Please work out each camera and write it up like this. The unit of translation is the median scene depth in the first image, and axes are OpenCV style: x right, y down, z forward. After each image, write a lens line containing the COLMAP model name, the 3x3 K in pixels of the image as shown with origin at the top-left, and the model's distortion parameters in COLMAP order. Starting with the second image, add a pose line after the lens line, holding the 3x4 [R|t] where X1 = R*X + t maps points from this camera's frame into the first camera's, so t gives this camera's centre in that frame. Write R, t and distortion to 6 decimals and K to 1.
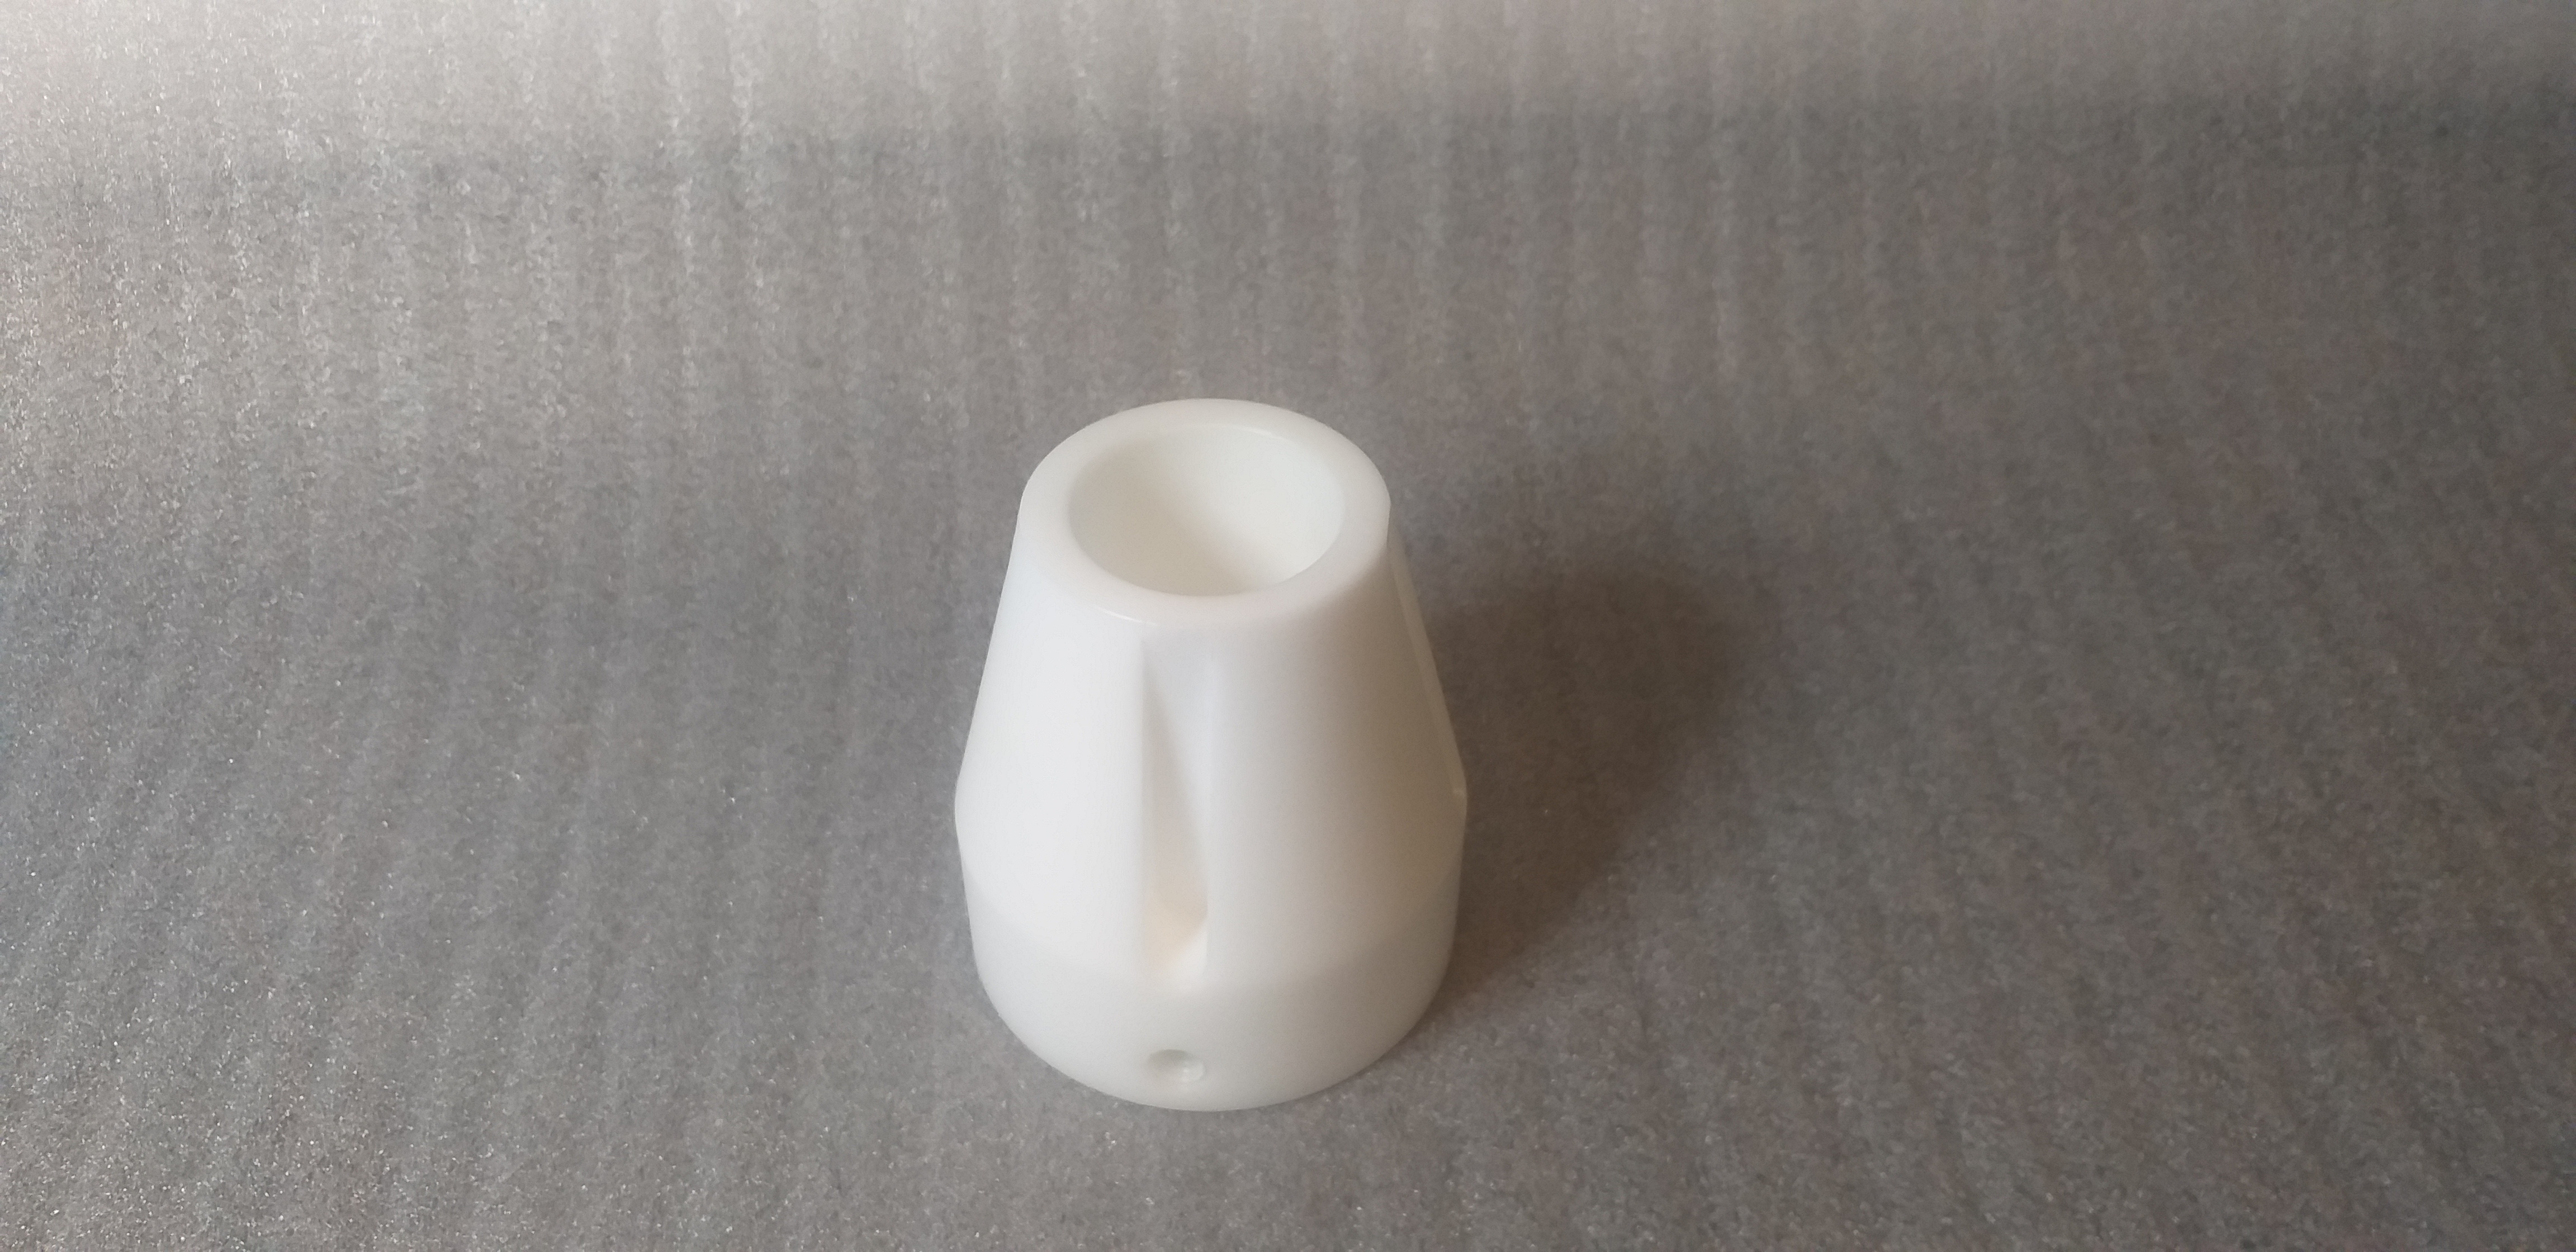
lens RADIAL K [[1983.6, 0, 1284.2], [0, 1983.6, 672.4], [0, 0, 1]] dist [0.022763, -0.060838]
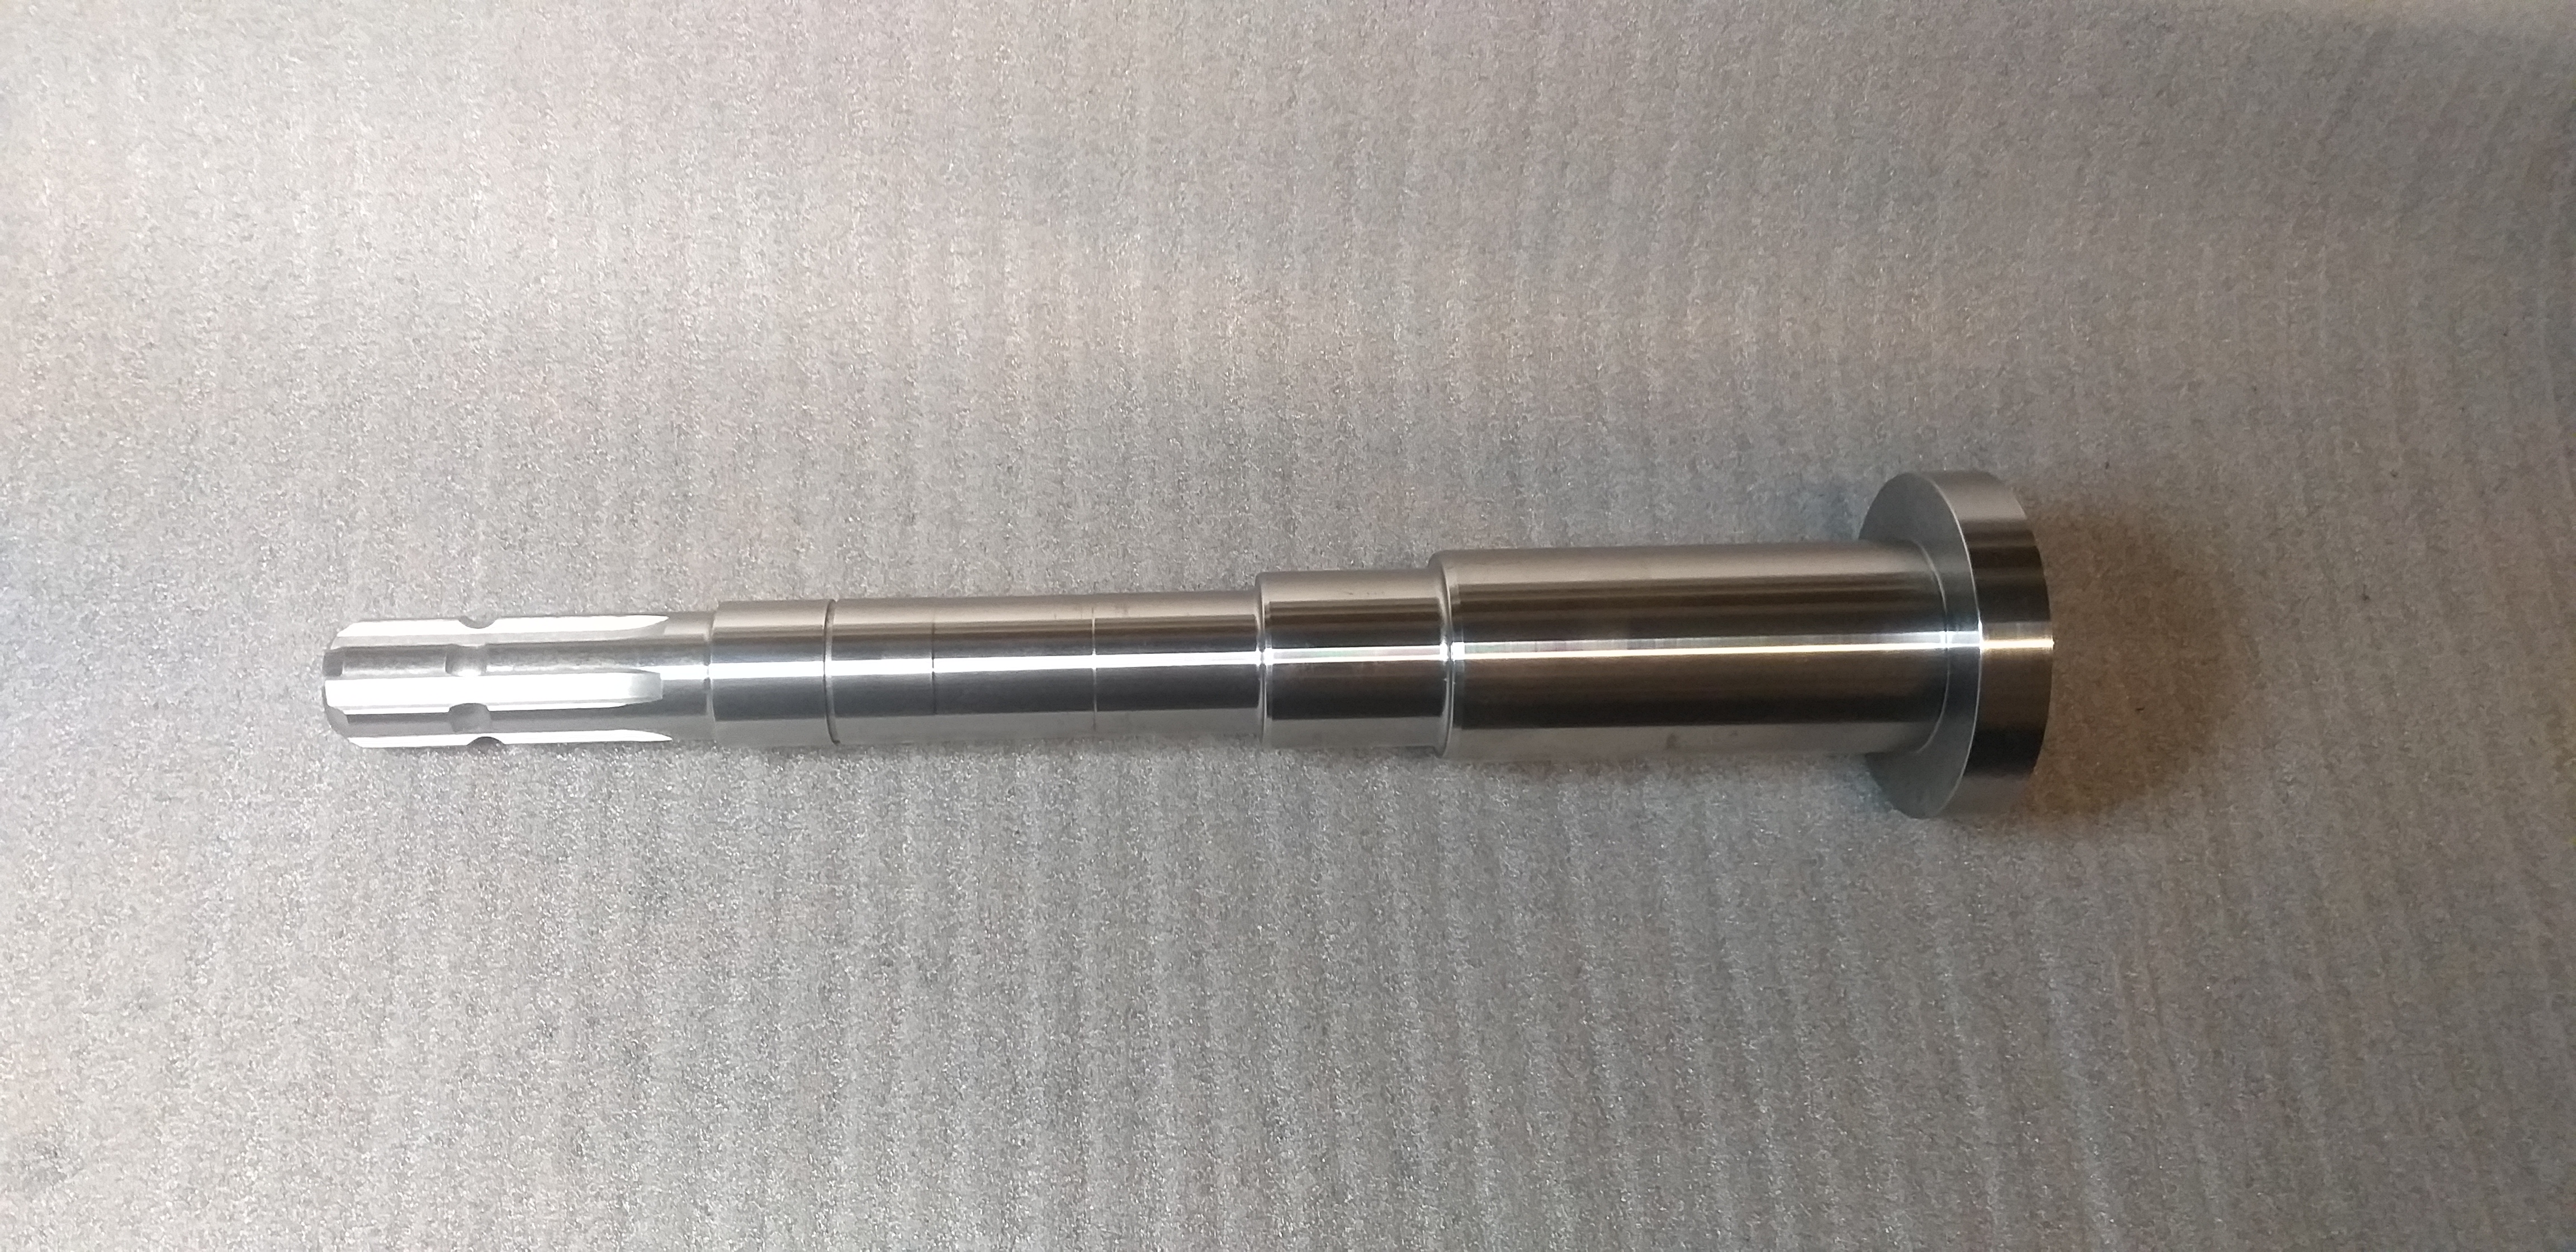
lens RADIAL K [[1983.6, 0, 1289.4], [0, 1983.6, 610.3], [0, 0, 1]] dist [0.022763, -0.060838]
pose [[0.987328, 0.077850, 0.138284, -0.242402], [-0.120685, 0.934188, 0.335750, -0.404756], [-0.103045, -0.348184, 0.931745, -0.470795]]
